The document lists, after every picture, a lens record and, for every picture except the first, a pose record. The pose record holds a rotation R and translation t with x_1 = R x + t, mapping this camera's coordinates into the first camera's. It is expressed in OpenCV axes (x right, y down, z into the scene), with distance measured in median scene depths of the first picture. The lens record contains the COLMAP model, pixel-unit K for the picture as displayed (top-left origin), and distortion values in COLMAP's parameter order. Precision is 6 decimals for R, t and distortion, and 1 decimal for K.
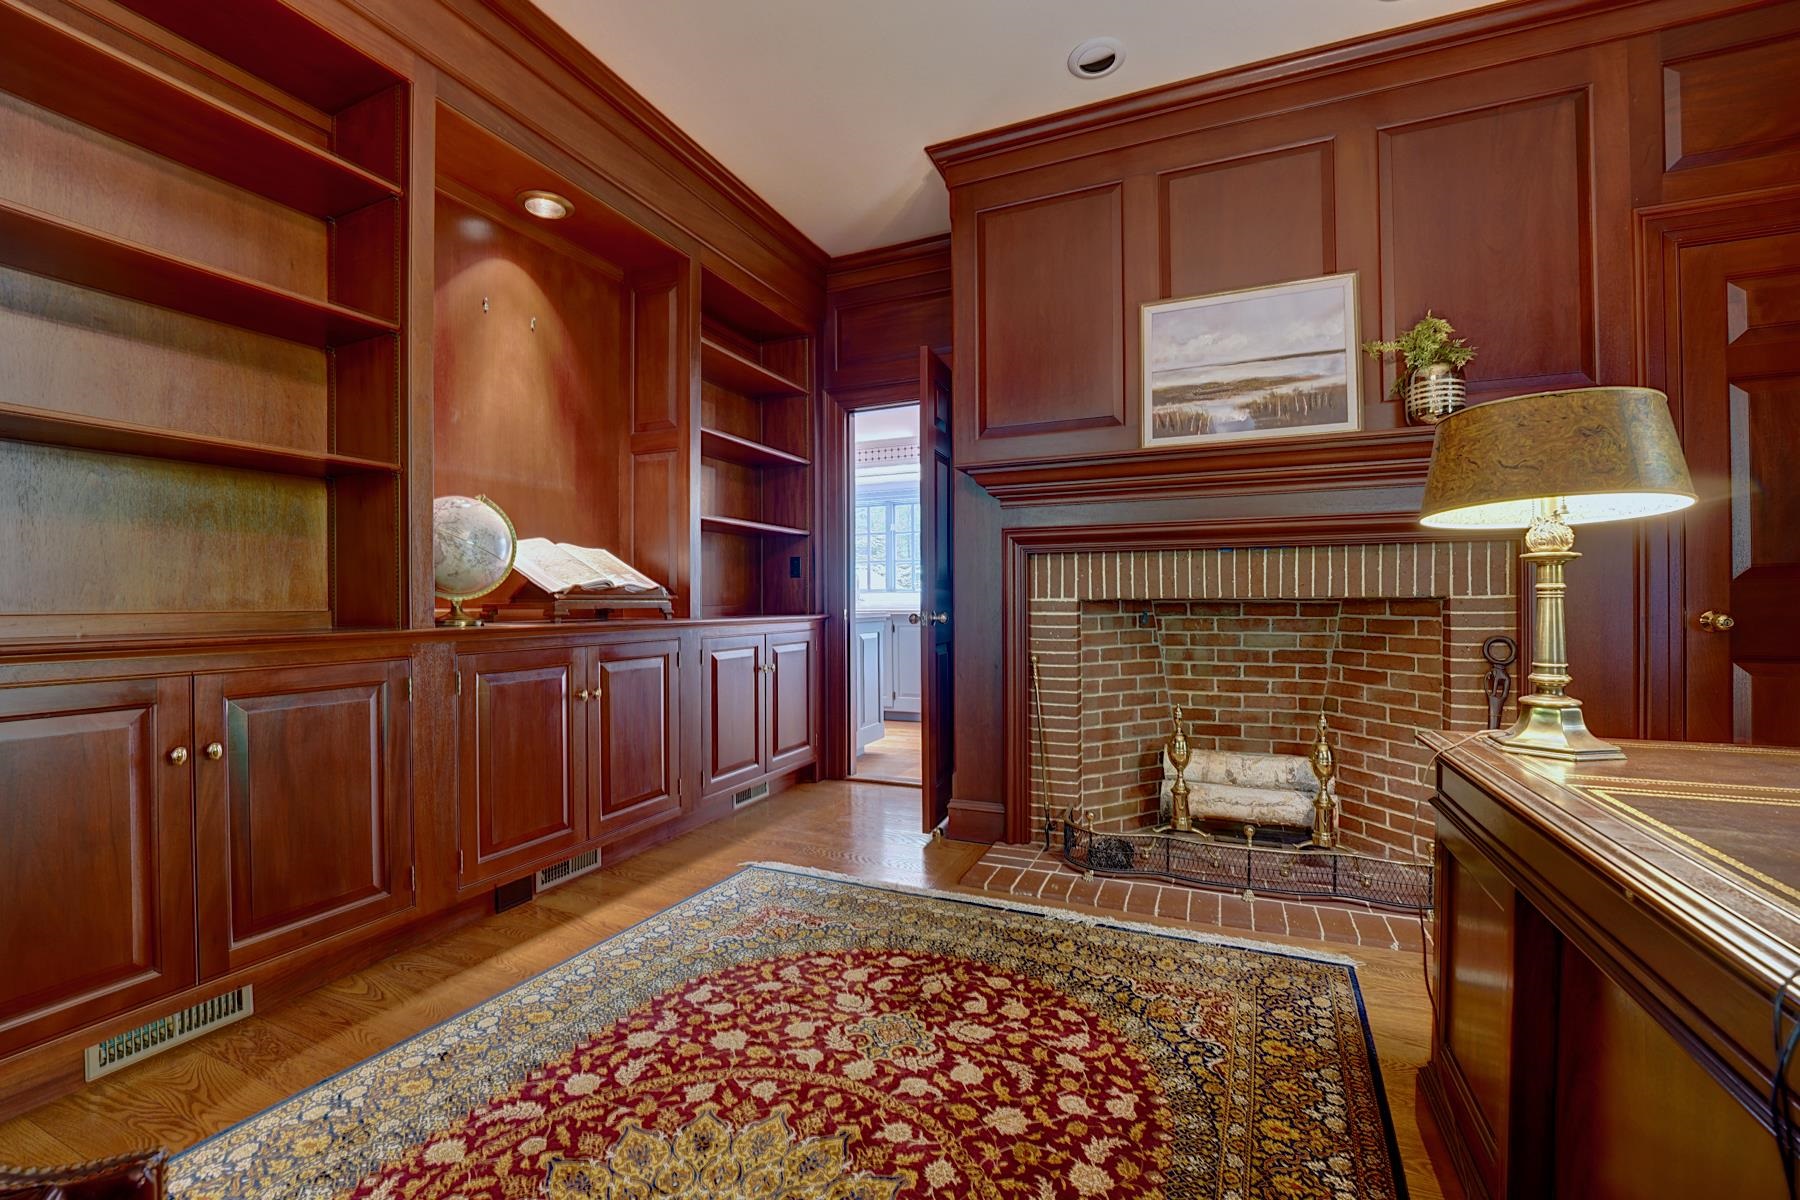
lens RADIAL K [[731.9, 0, 894.3], [0, 731.9, 601.2], [0, 0, 1]] dist [-0.026814, 0.002799]
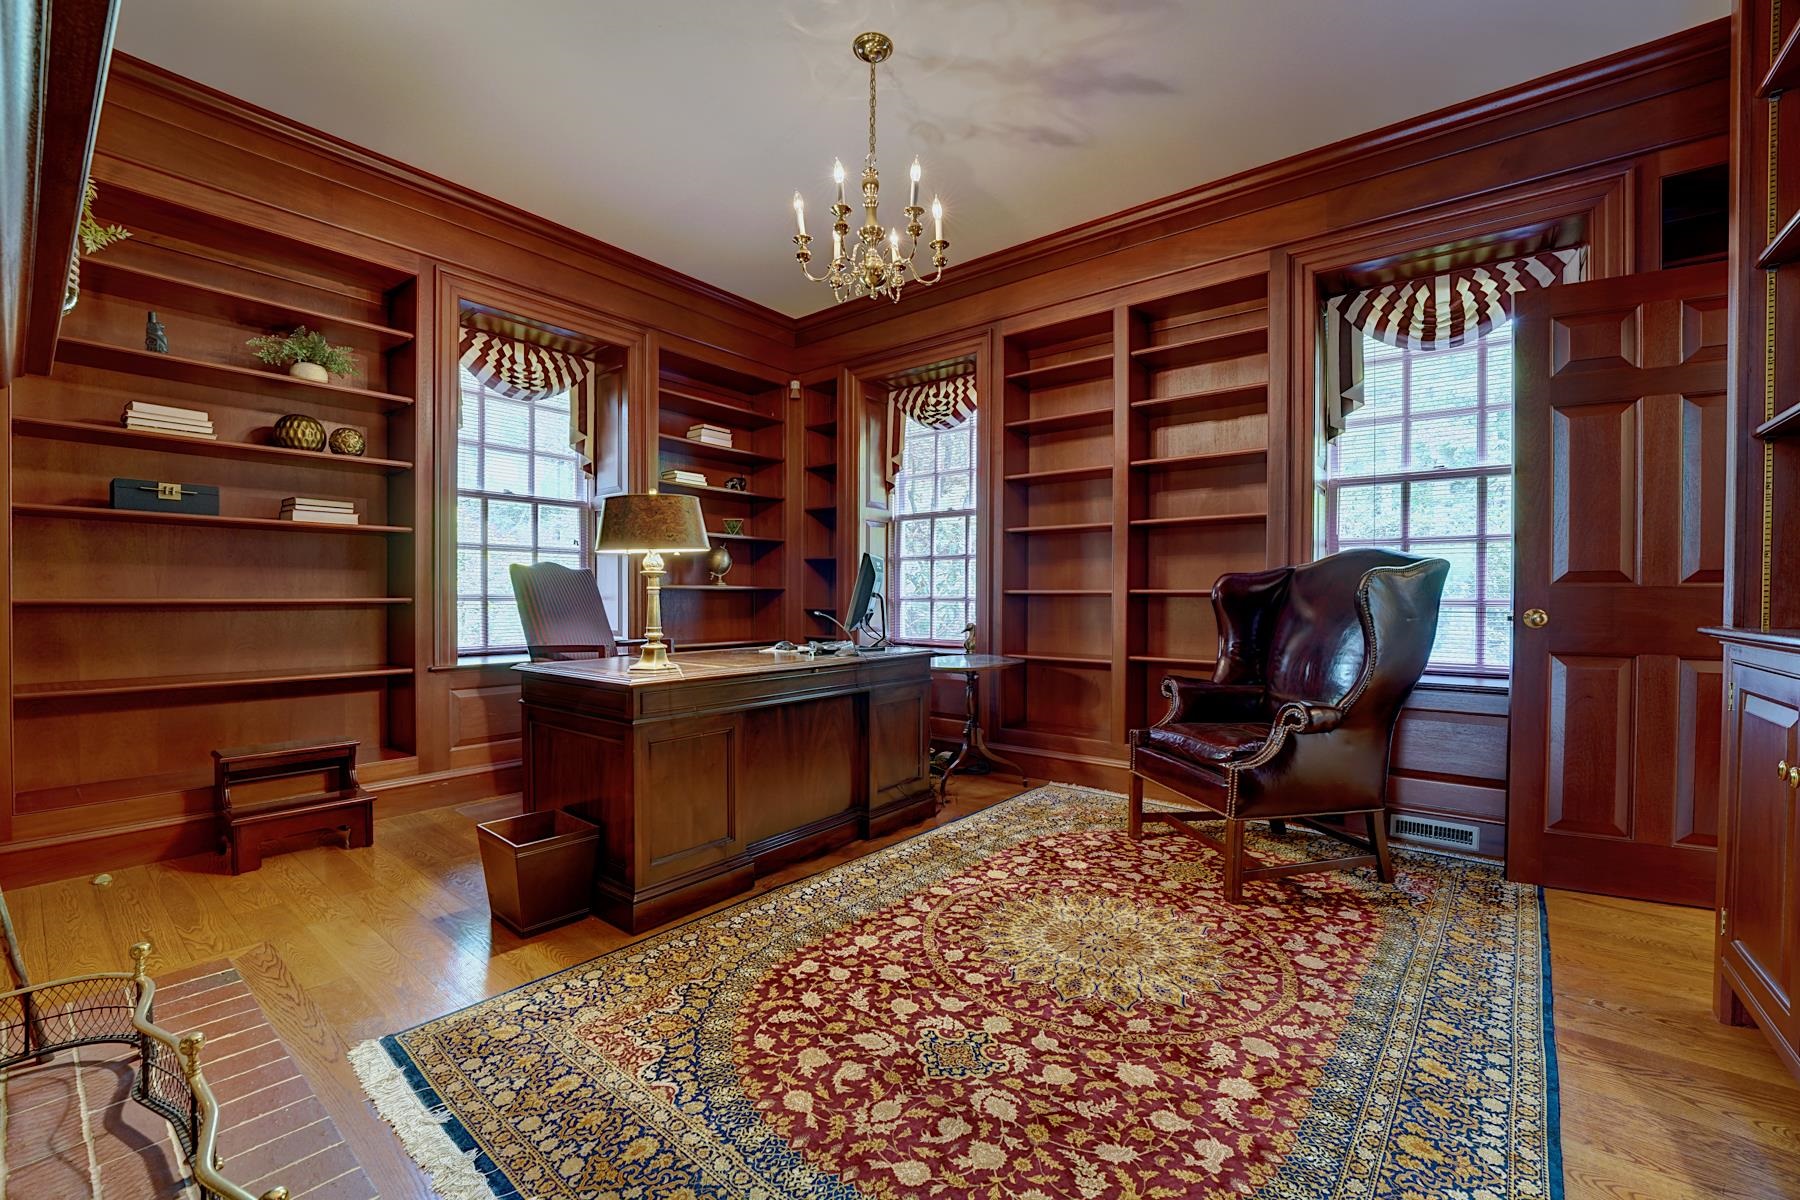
lens RADIAL K [[731.9, 0, 907.1], [0, 731.9, 607.3], [0, 0, 1]] dist [-0.026814, 0.002799]
pose [[-0.971469, -0.001089, 0.237165, -0.168987], [0.001386, 0.999946, 0.010272, 0.009399], [-0.237164, 0.010308, -0.971415, 2.021167]]
